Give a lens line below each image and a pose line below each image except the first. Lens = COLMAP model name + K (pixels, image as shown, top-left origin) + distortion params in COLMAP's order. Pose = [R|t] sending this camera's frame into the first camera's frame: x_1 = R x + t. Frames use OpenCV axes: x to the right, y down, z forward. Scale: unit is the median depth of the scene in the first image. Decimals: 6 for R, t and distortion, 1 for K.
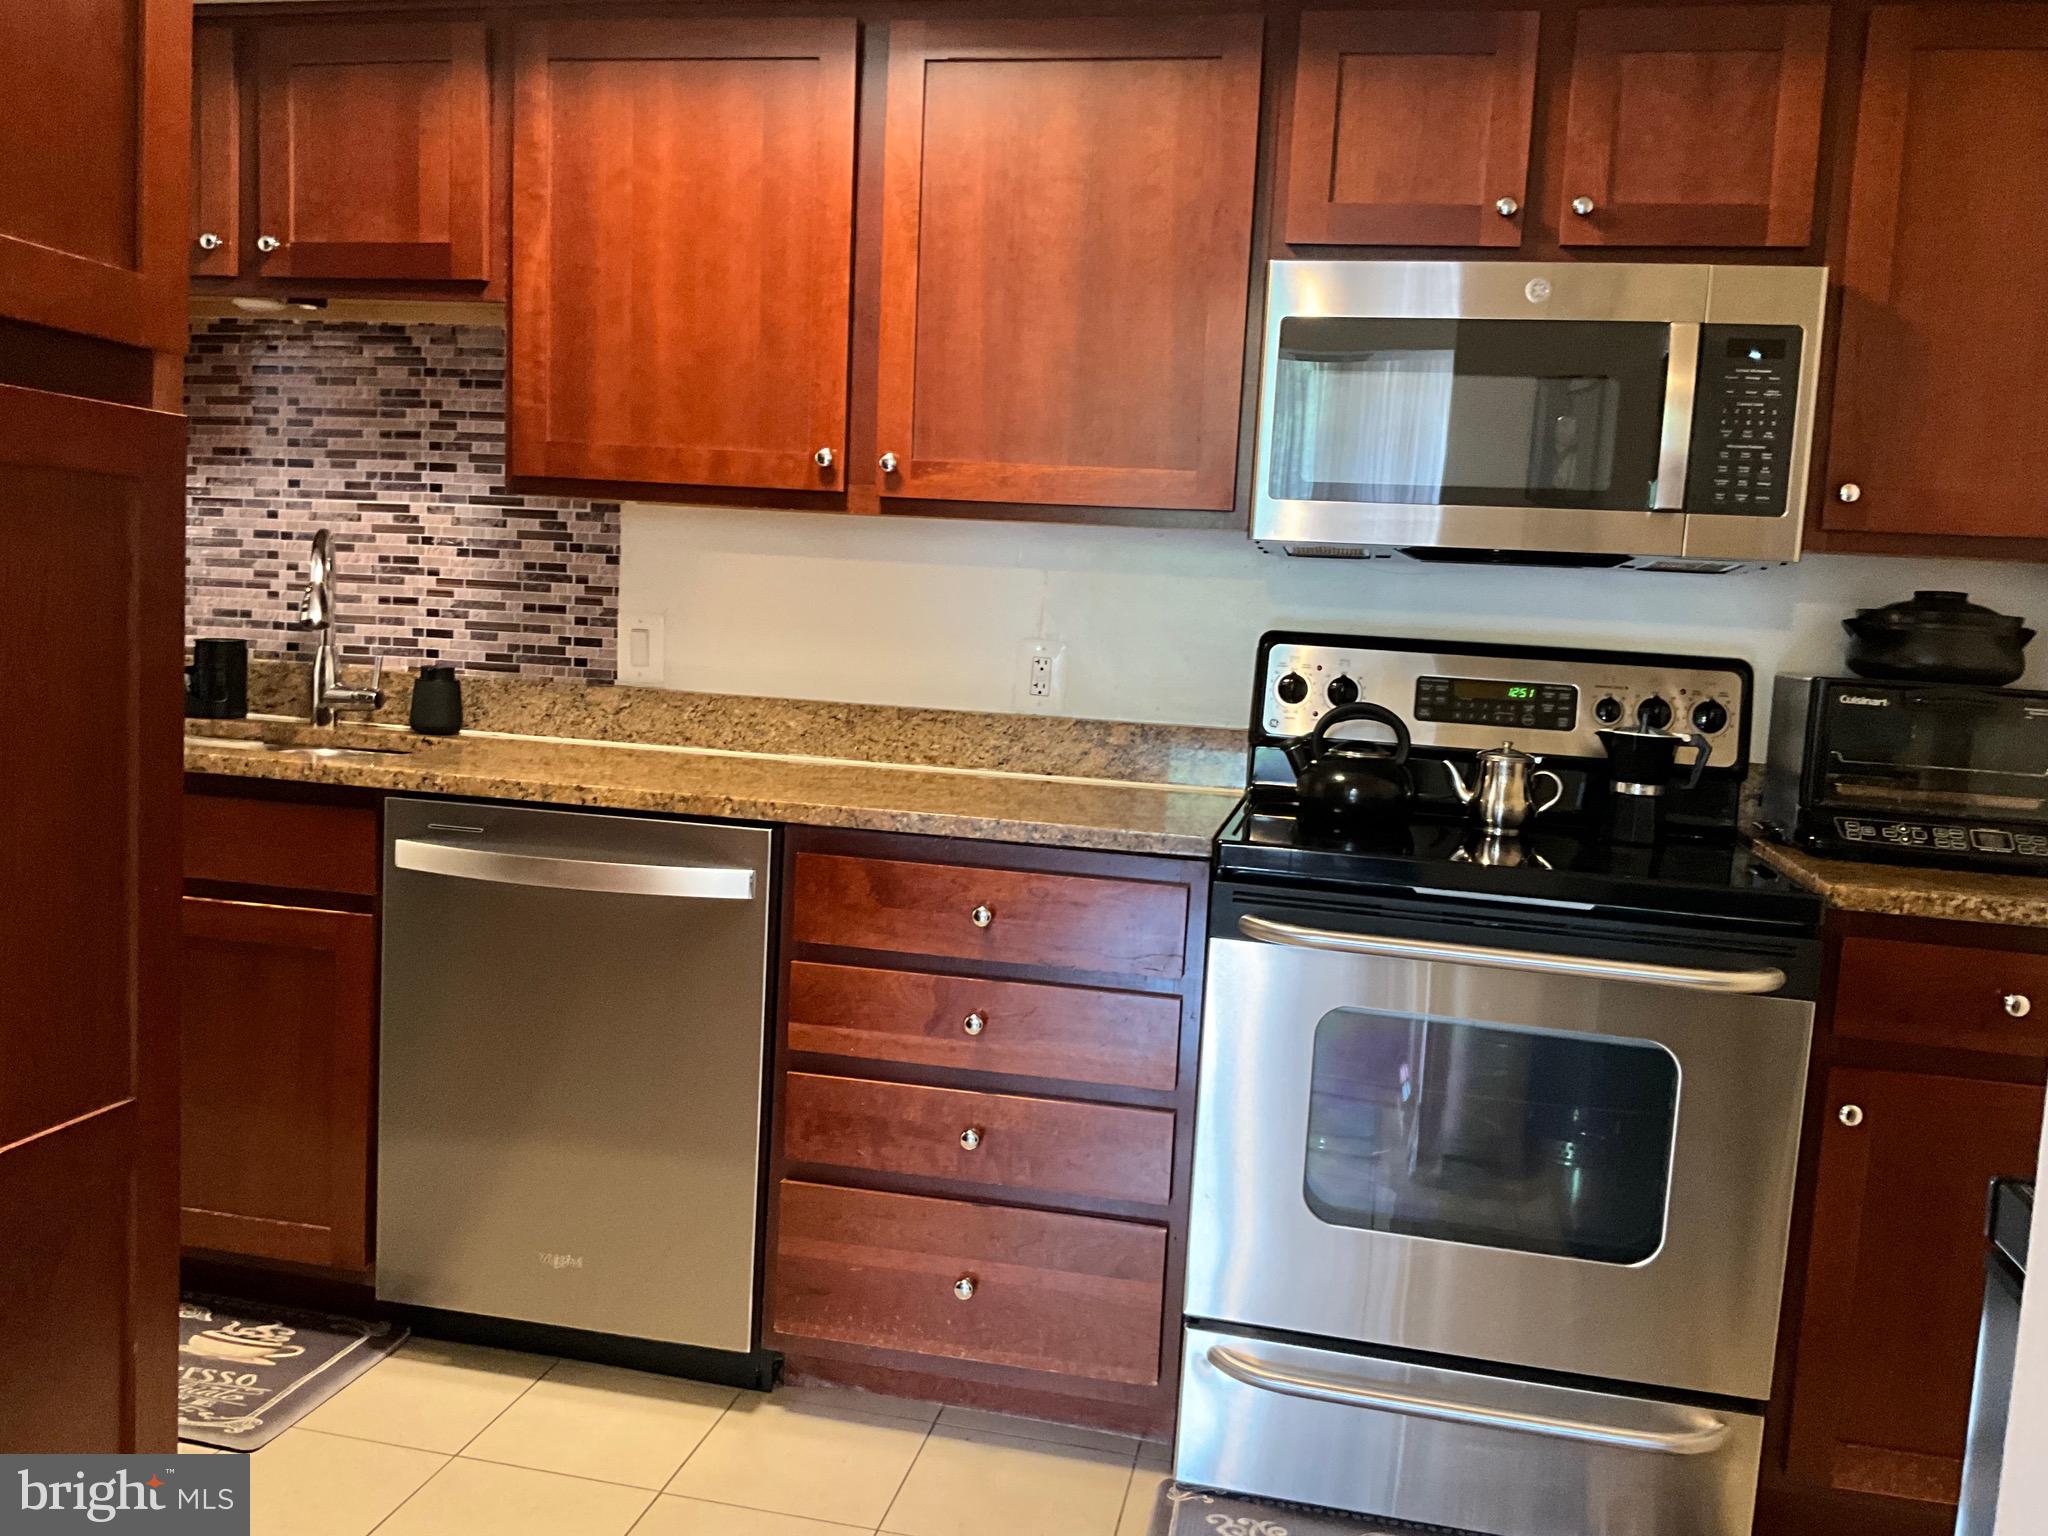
lens RADIAL K [[1689.3, 0, 1024.0], [0, 1689.3, 768.0], [0, 0, 1]] dist [0.131649, -0.308459]
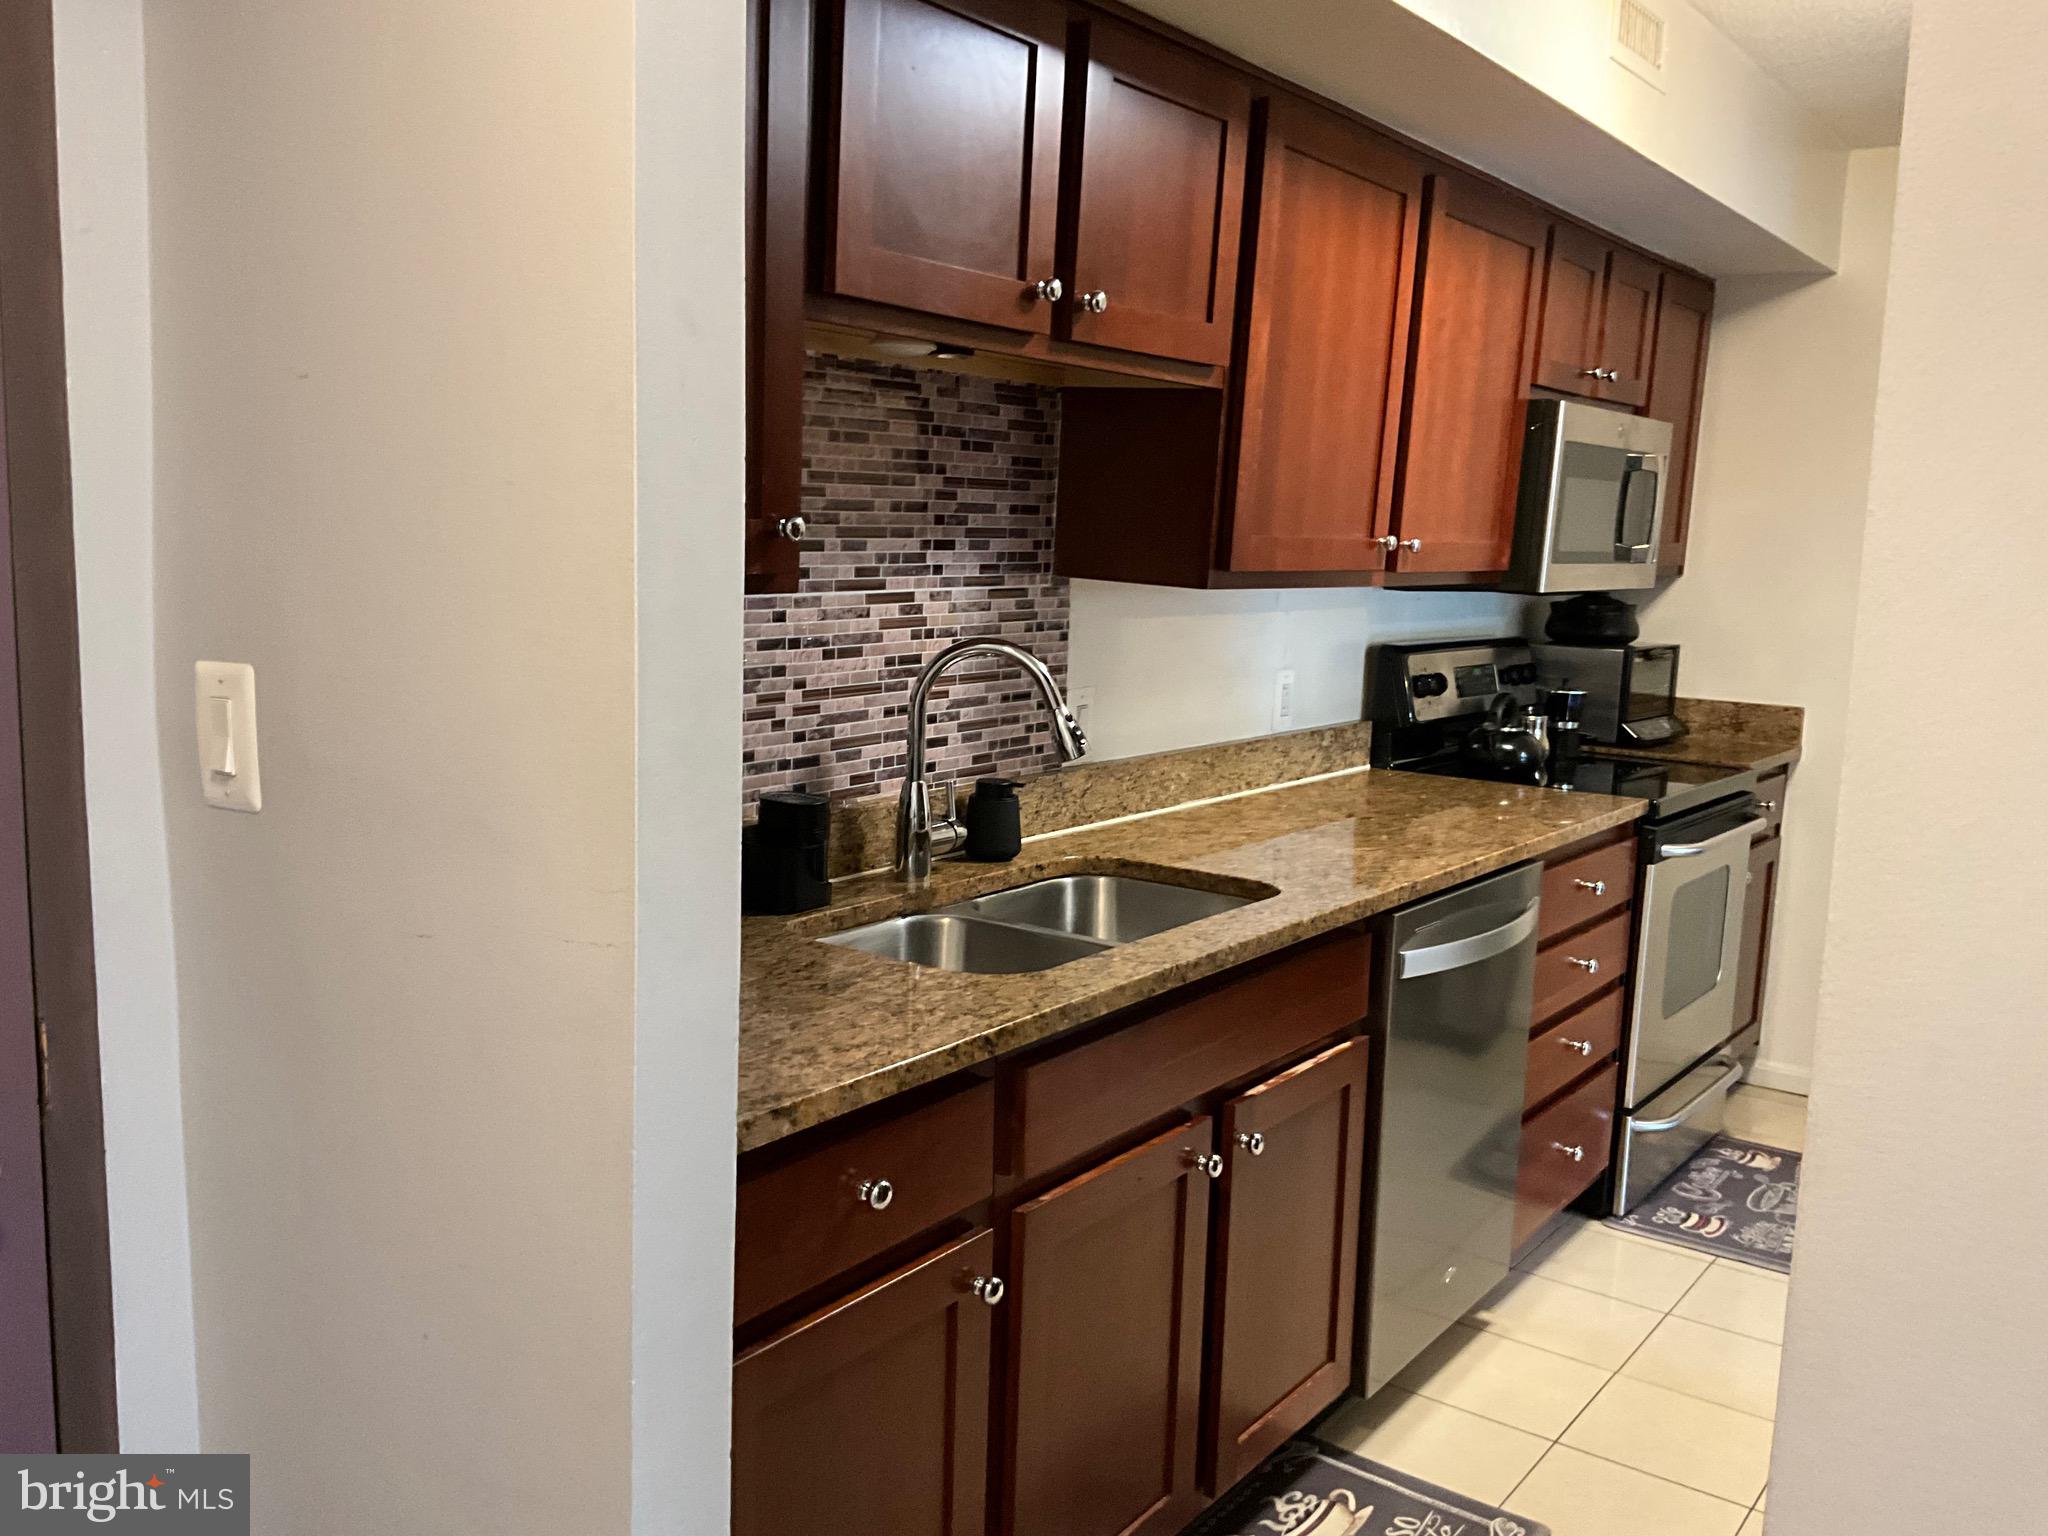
lens RADIAL K [[1689.3, 0, 1024.0], [0, 1689.3, 768.0], [0, 0, 1]] dist [0.131649, -0.308459]
pose [[0.425776, -0.168646, 0.888973, -1.071714], [0.080973, 0.985637, 0.148202, -0.187118], [-0.901198, 0.008881, 0.433316, 0.605396]]
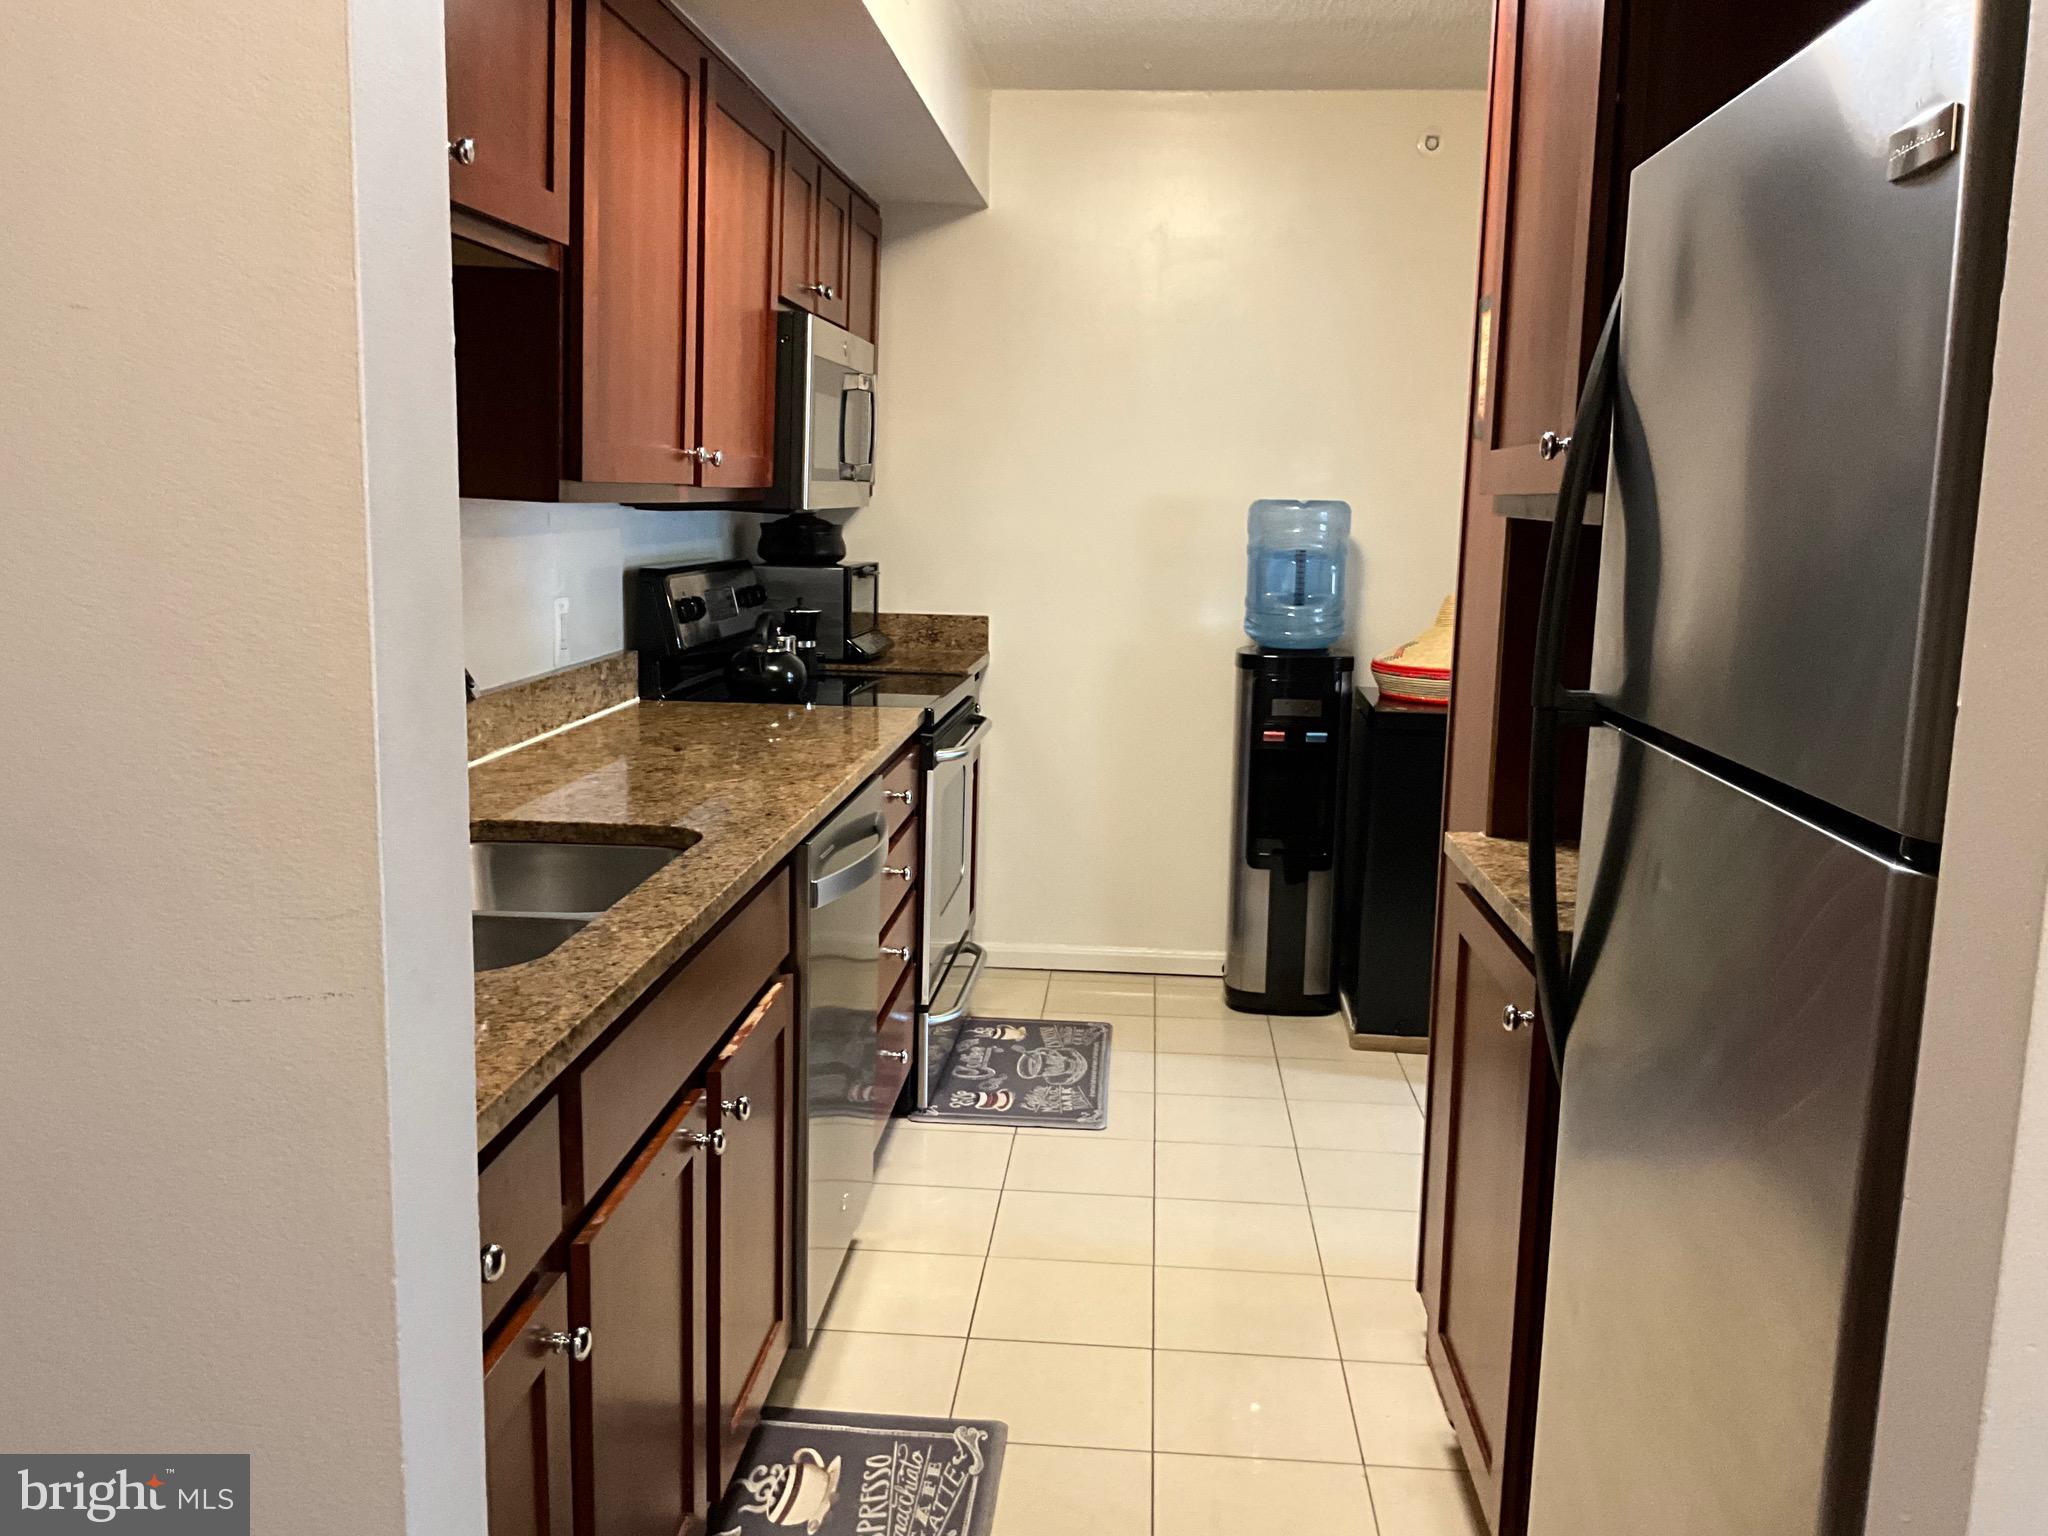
lens RADIAL K [[1689.3, 0, 1024.0], [0, 1689.3, 768.0], [0, 0, 1]] dist [0.131649, -0.308459]
pose [[-0.119548, -0.217520, 0.968707, -1.037521], [0.071640, 0.971271, 0.226937, -0.184356], [-0.990240, 0.096528, -0.100531, 0.772239]]
